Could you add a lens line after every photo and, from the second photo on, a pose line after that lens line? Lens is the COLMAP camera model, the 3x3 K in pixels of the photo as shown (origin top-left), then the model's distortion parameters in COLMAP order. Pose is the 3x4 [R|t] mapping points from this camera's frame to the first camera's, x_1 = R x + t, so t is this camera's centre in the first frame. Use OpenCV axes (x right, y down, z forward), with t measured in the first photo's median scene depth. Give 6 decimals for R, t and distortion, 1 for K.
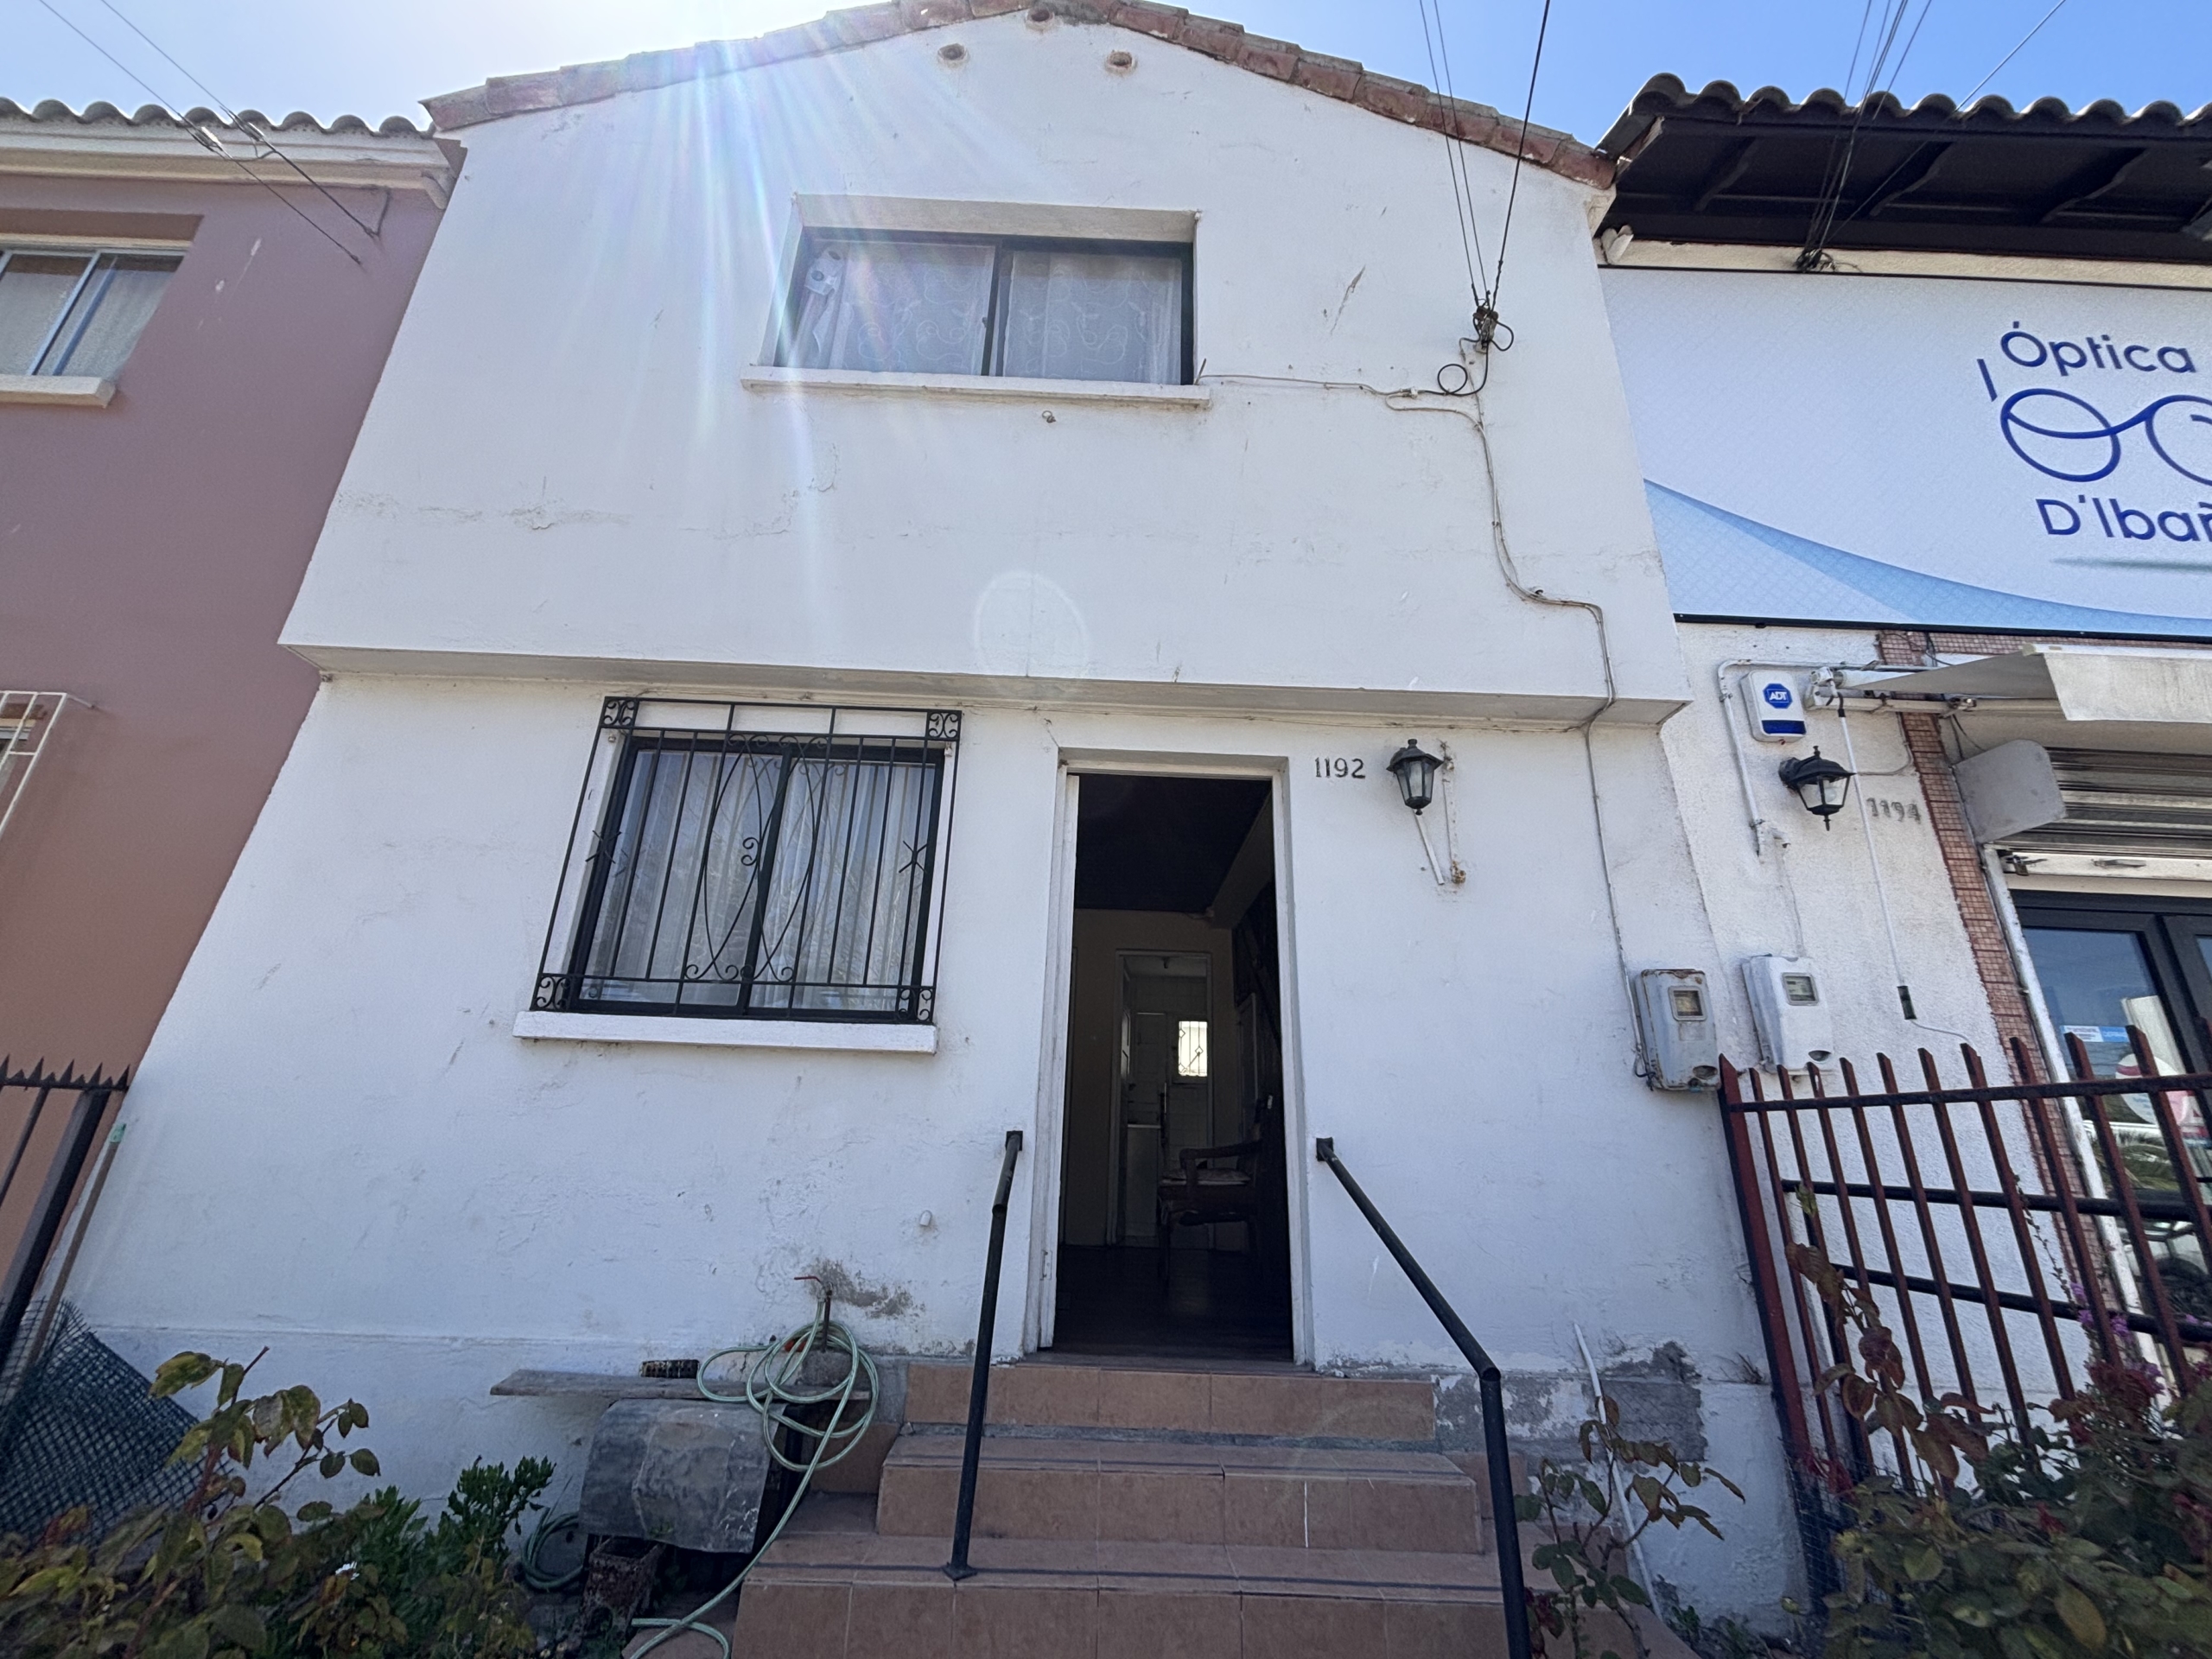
lens RADIAL K [[892.8, 0, 1107.1], [0, 892.8, 835.0], [0, 0, 1]] dist [0.000913, 0.000029]
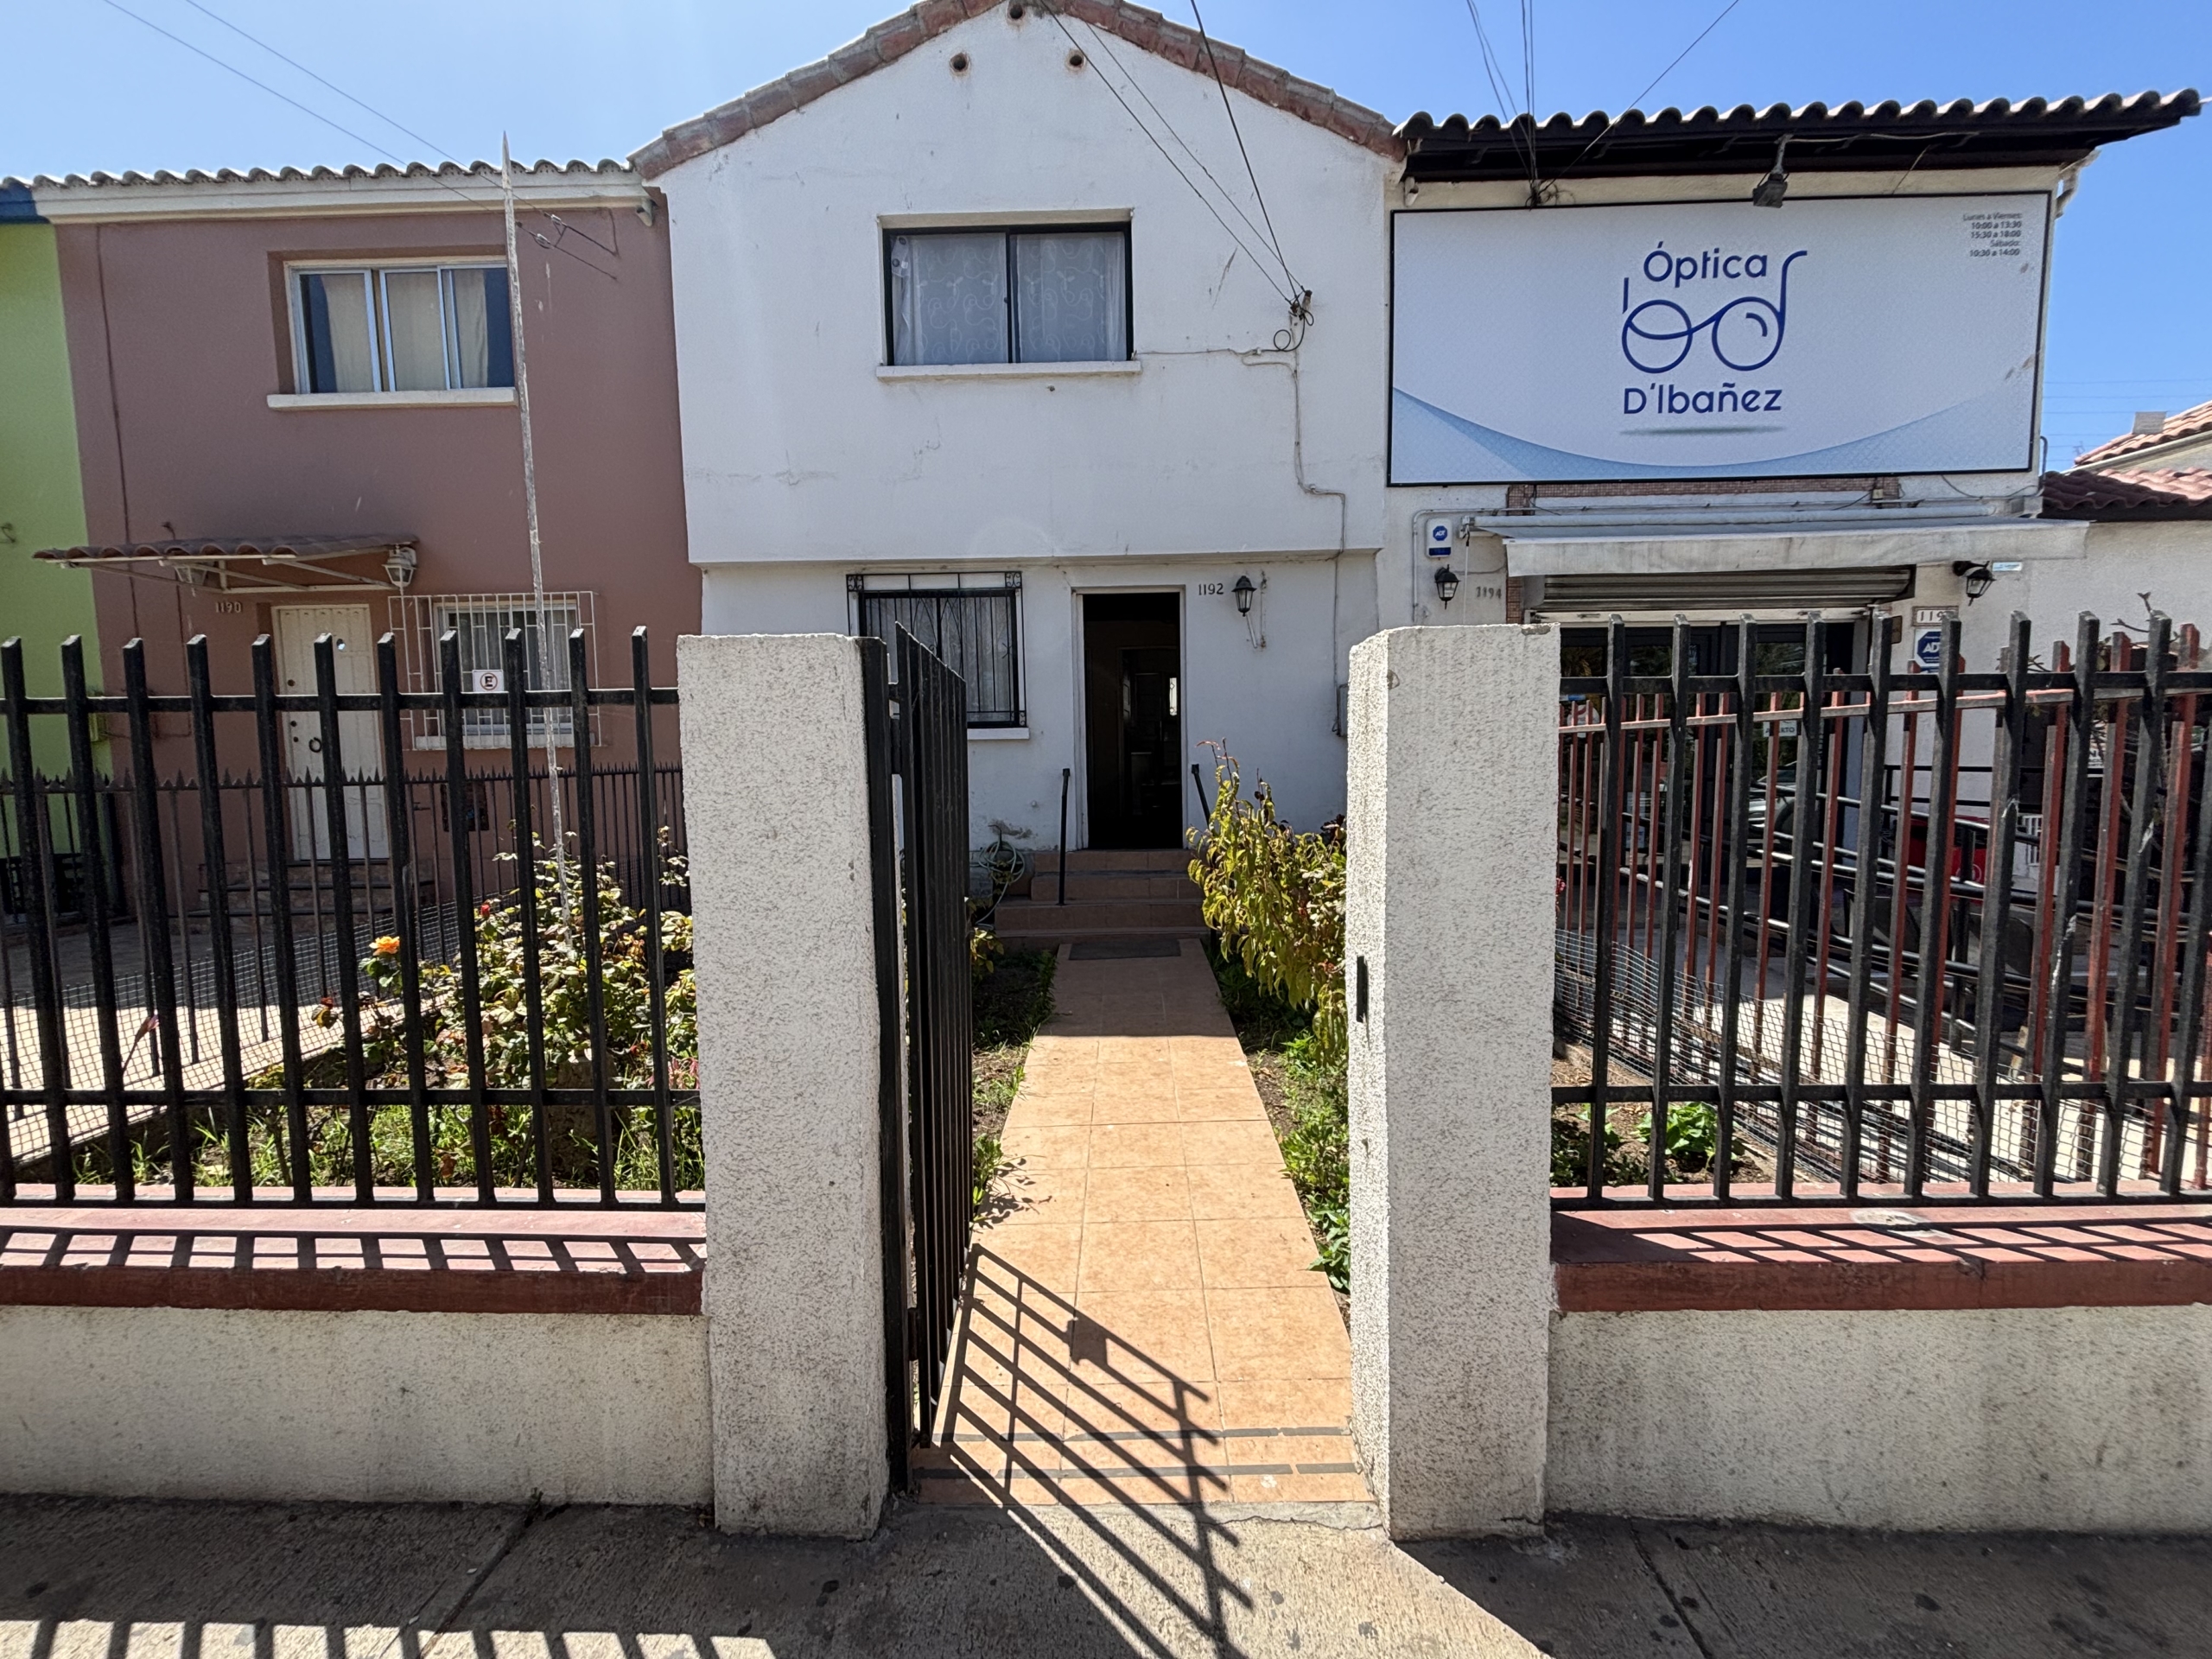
lens RADIAL K [[889.0, 0, 1106.0], [0, 889.0, 829.5], [0, 0, 1]] dist [-0.037803, 0.000037]
pose [[0.997253, -0.049501, -0.055097, 0.093807], [0.068054, 0.905980, 0.417815, -0.381767], [0.029235, -0.420417, 0.906860, -0.925240]]
